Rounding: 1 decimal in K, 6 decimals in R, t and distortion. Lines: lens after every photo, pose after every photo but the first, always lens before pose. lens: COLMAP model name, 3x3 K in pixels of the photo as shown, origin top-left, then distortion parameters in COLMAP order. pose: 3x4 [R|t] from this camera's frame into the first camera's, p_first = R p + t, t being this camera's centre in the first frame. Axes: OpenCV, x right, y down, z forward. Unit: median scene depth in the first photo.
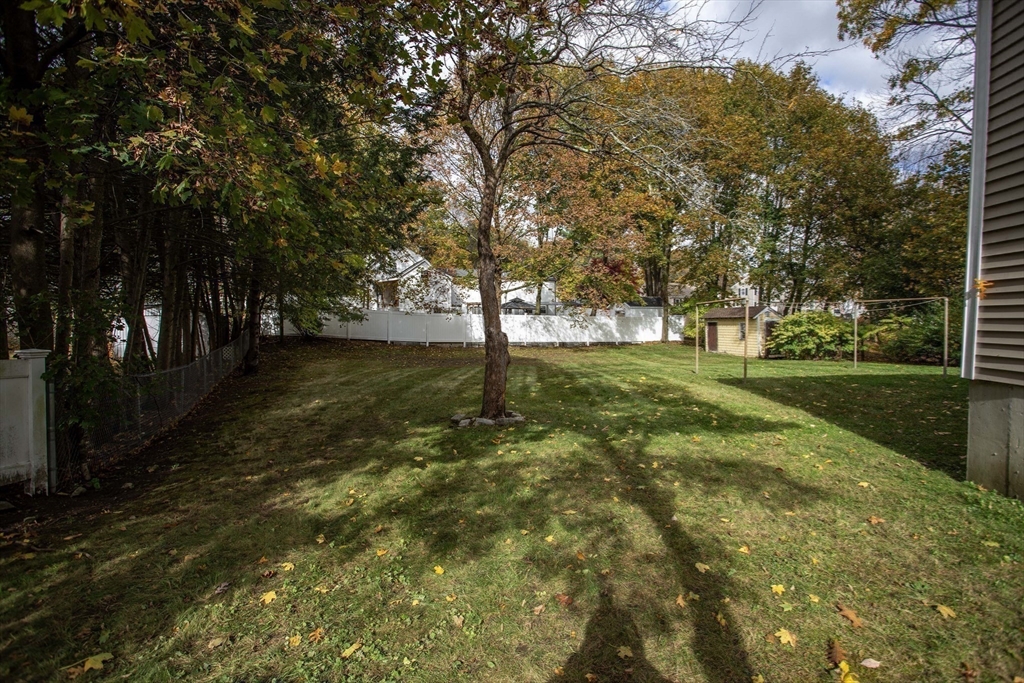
lens RADIAL K [[499.2, 0, 518.1], [0, 499.2, 340.0], [0, 0, 1]] dist [-0.075516, 0.033132]
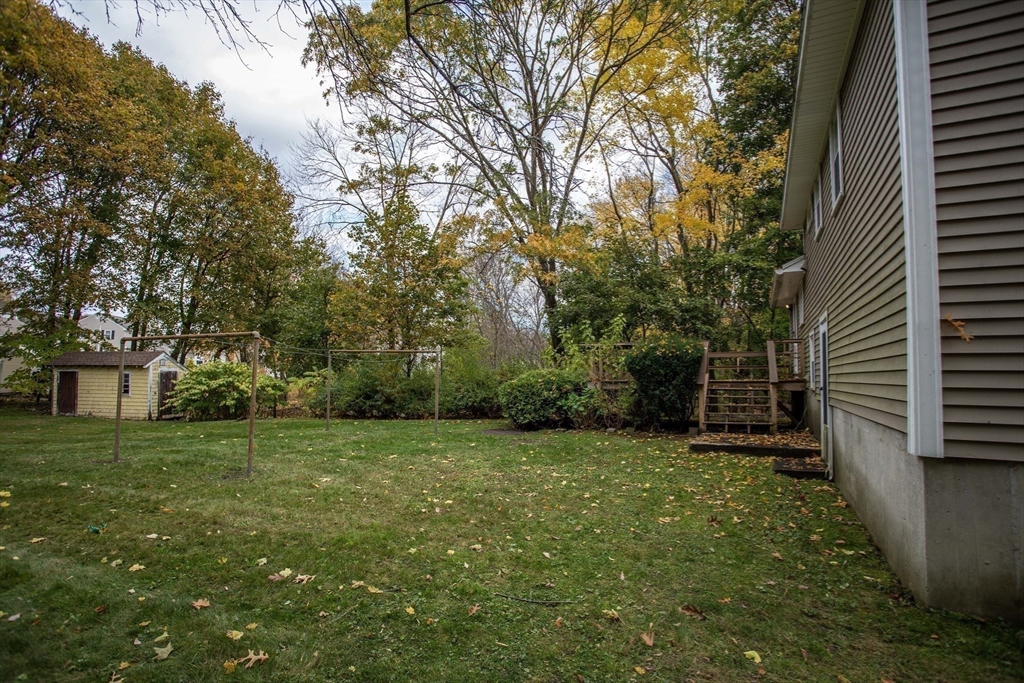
lens RADIAL K [[495.1, 0, 512.0], [0, 495.1, 341.5], [0, 0, 1]] dist [-0.018530, 0.000514]
pose [[0.386241, 0.075999, 0.919262, 0.004878], [0.019074, 0.995729, -0.090335, -0.004551], [-0.922201, 0.052425, 0.383141, 0.175164]]
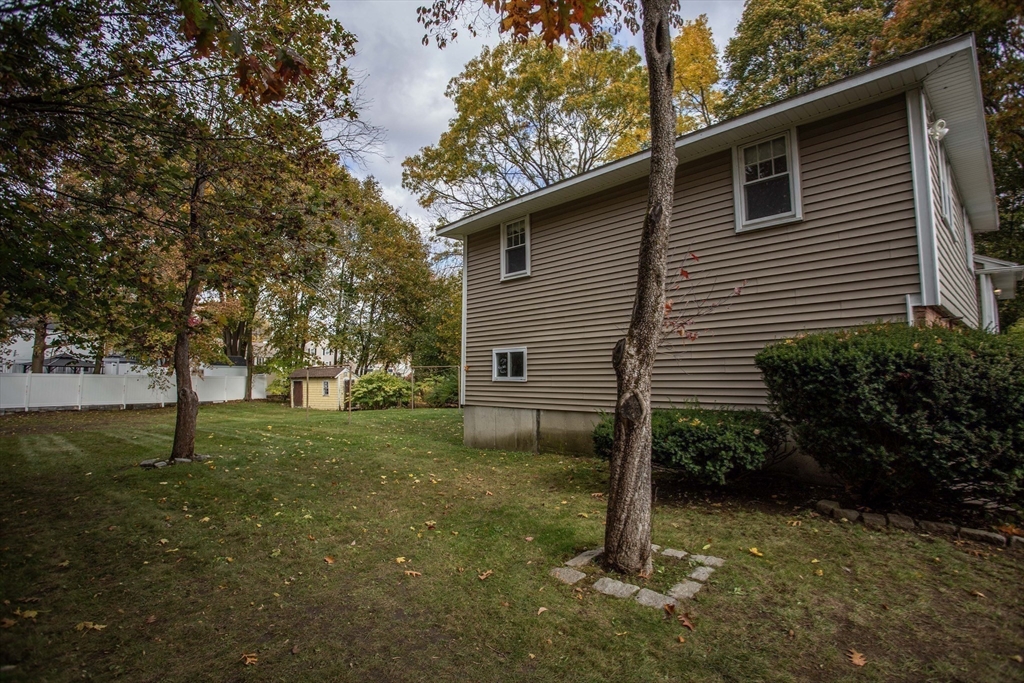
lens RADIAL K [[499.2, 0, 518.1], [0, 499.2, 340.0], [0, 0, 1]] dist [-0.075516, 0.033132]
pose [[0.669873, 0.050077, 0.740785, -0.111643], [0.036808, 0.994256, -0.100496, 0.002457], [-0.741563, 0.094587, 0.664182, -0.134041]]
